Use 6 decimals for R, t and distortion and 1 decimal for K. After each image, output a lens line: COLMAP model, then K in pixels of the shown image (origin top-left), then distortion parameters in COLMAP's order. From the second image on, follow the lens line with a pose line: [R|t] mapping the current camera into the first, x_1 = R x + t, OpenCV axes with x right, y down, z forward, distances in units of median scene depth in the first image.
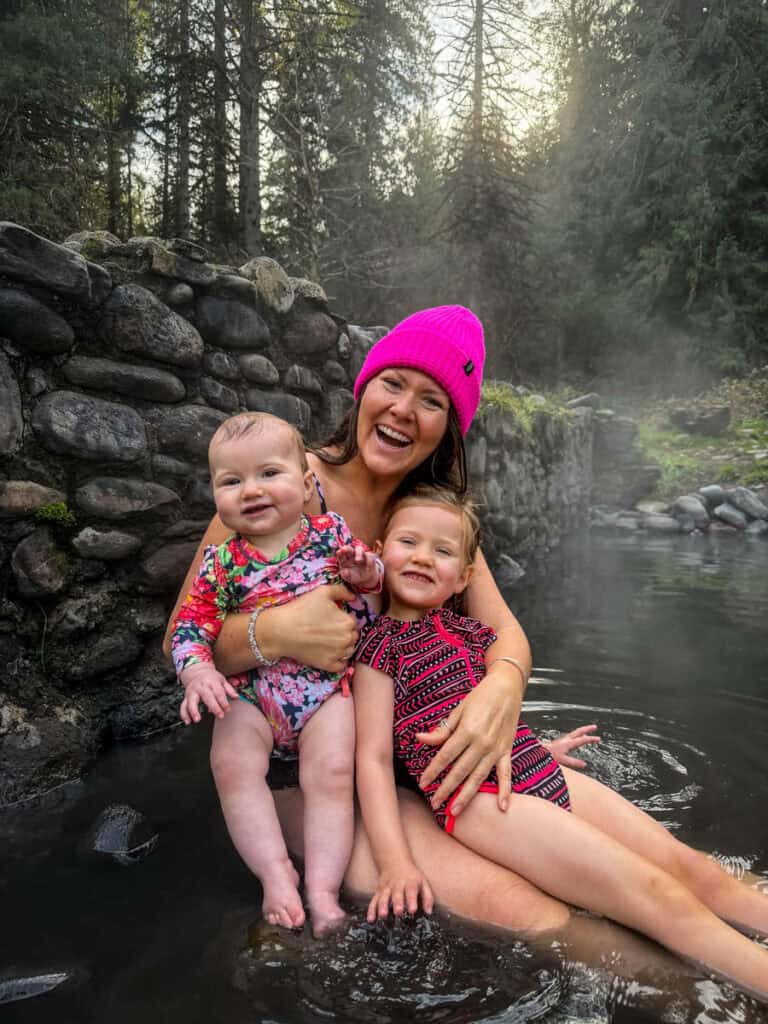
lens RADIAL K [[725.8, 0, 384.0], [0, 725.8, 512.0], [0, 0, 1]] dist [0.082840, -0.131538]
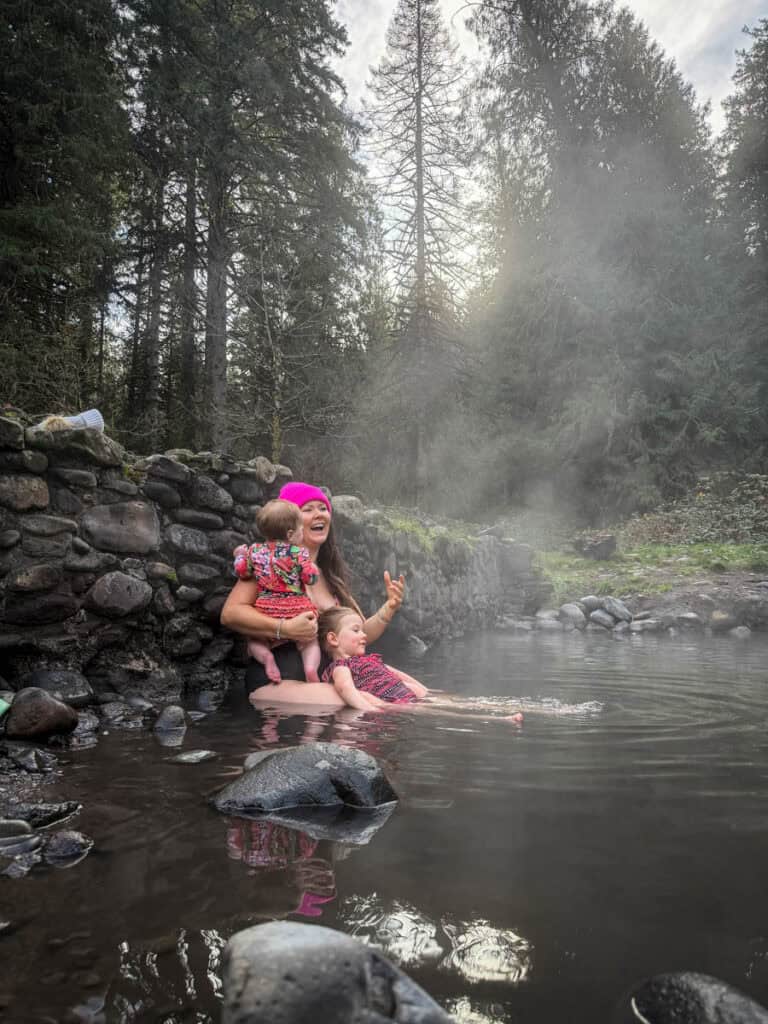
lens RADIAL K [[774.9, 0, 390.2], [0, 774.9, 512.8], [0, 0, 1]] dist [0.148024, -0.092265]
pose [[0.998278, -0.006009, 0.058358, 0.033670], [0.016368, 0.983769, -0.178690, 0.100212], [-0.056337, 0.179338, 0.982173, -0.584093]]
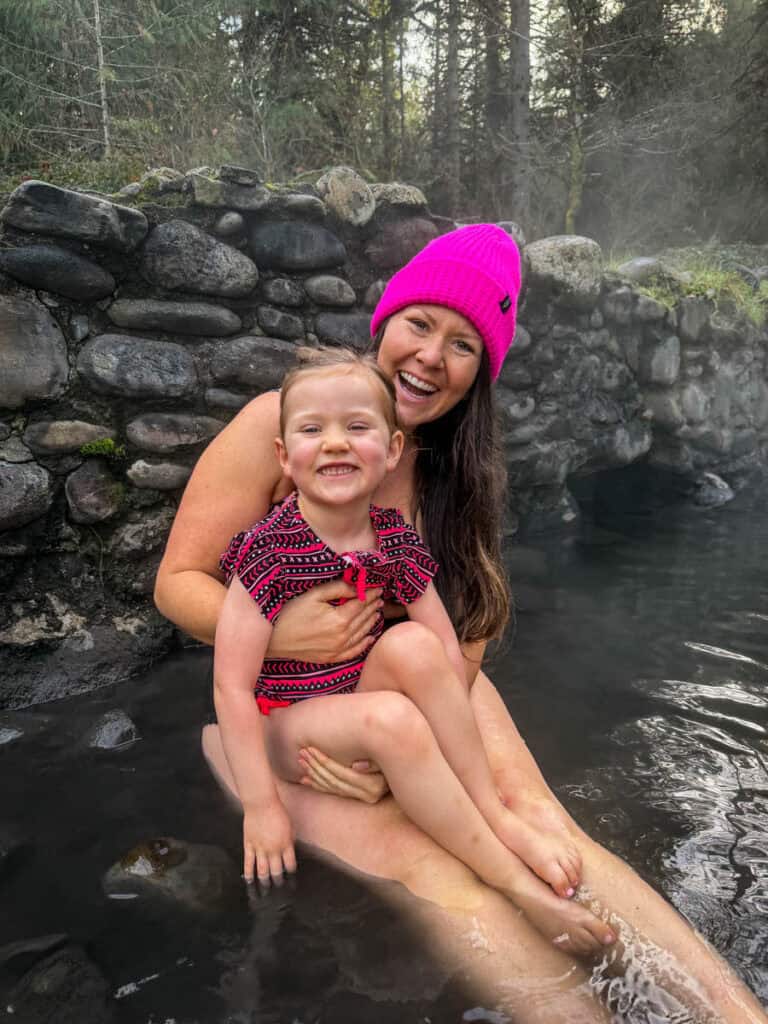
lens RADIAL K [[727.5, 0, 382.8], [0, 727.5, 519.0], [0, 0, 1]] dist [0.049552, -0.064559]
pose [[0.923446, 0.043503, -0.381254, 0.150770], [0.012678, 0.989552, 0.143621, -0.018935], [0.383518, -0.137459, 0.913246, 0.054216]]
